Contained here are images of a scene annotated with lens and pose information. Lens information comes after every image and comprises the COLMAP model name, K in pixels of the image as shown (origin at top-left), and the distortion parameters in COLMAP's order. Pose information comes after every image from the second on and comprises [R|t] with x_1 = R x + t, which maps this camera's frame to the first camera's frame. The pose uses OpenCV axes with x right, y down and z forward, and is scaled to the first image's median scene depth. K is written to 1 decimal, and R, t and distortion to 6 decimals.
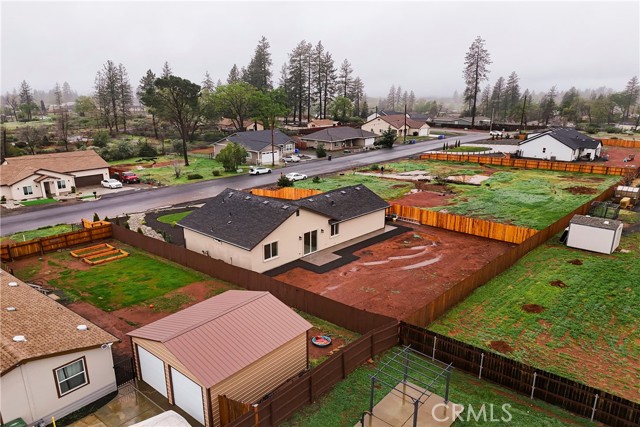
lens RADIAL K [[460.4, 0, 320.0], [0, 460.4, 213.5], [0, 0, 1]] dist [0.066198, -0.061996]
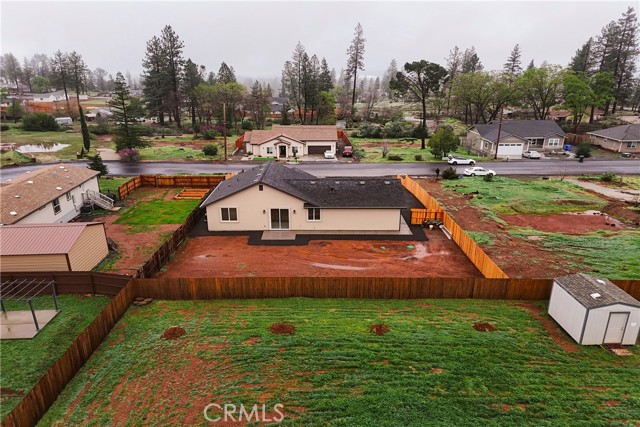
lens RADIAL K [[460.4, 0, 320.0], [0, 460.4, 213.5], [0, 0, 1]] dist [0.066198, -0.061996]
pose [[0.685314, 0.214735, -0.695869, 0.729398], [-0.193065, 0.974920, 0.110709, -0.079529], [0.702189, 0.058478, 0.709585, 0.293951]]
